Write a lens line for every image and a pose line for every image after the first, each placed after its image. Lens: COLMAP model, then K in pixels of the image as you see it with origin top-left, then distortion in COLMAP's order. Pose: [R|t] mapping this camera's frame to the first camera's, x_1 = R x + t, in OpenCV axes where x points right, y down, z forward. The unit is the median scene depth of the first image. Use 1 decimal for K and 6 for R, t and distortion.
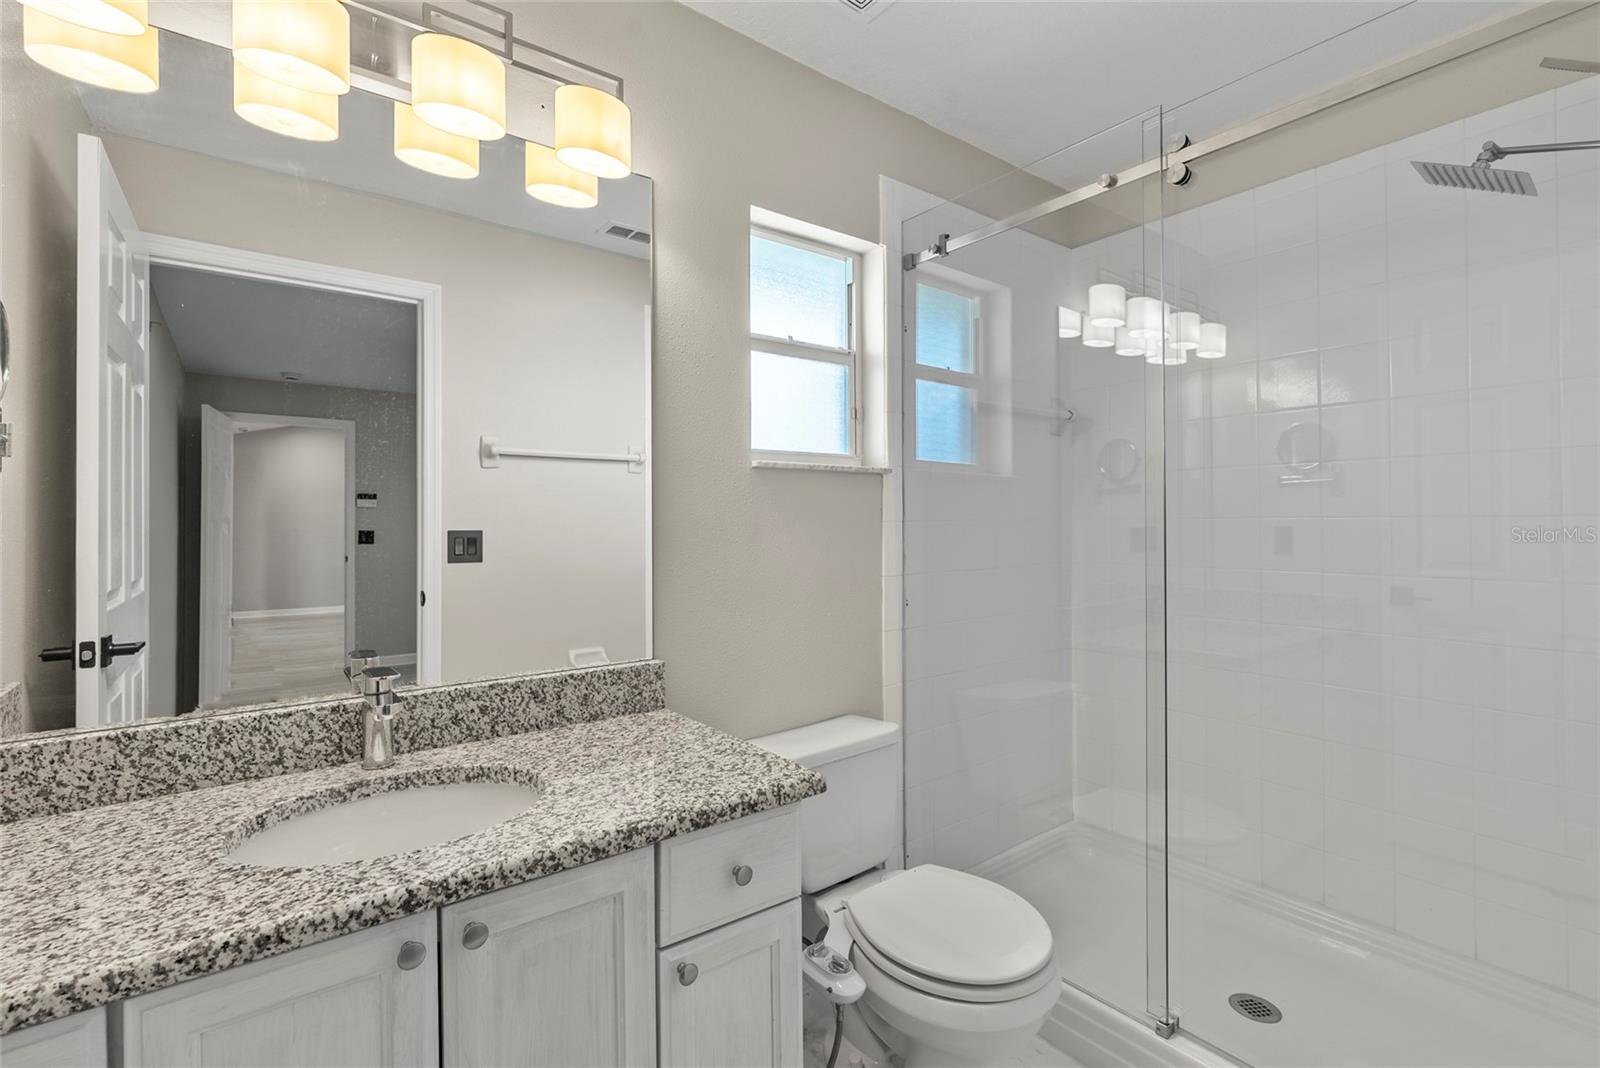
lens RADIAL K [[728.7, 0, 800.6], [0, 728.7, 528.8], [0, 0, 1]] dist [-0.014707, 0.004820]
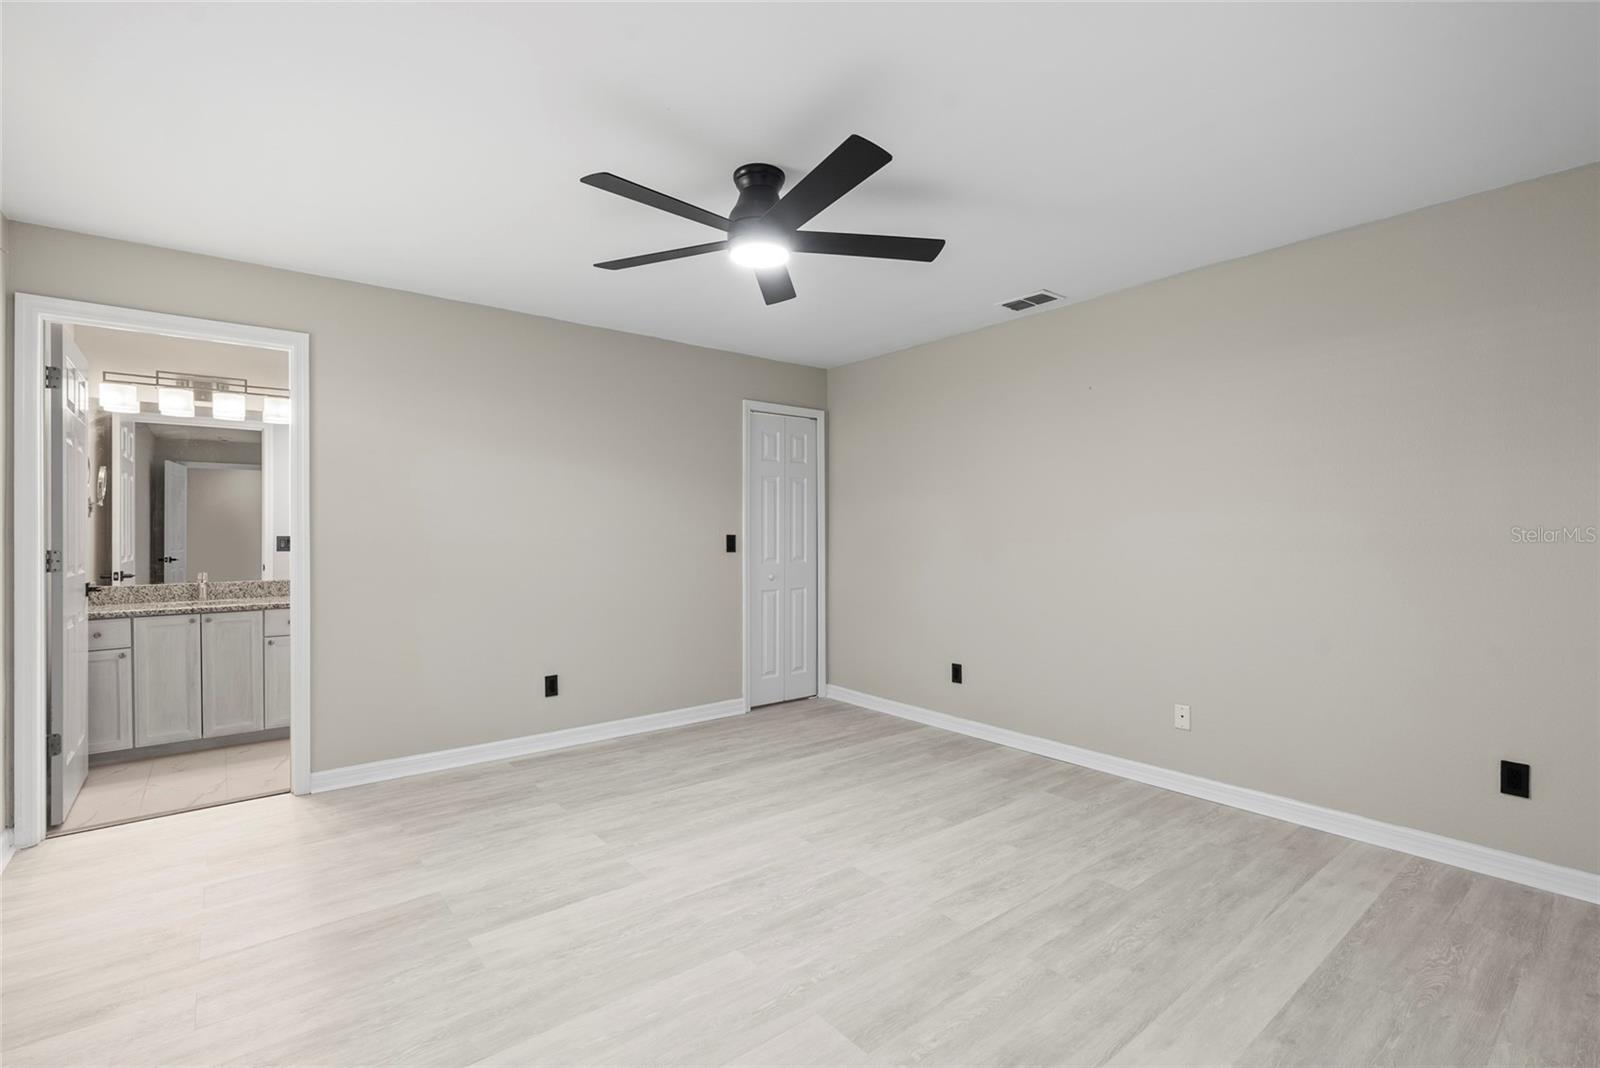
lens RADIAL K [[728.7, 0, 800.4], [0, 728.7, 533.4], [0, 0, 1]] dist [-0.014707, 0.004820]
pose [[0.999846, -0.003756, 0.017131, 2.097445], [0.003884, 0.999965, -0.007463, 0.033204], [-0.017103, 0.007528, 0.999825, -2.380504]]
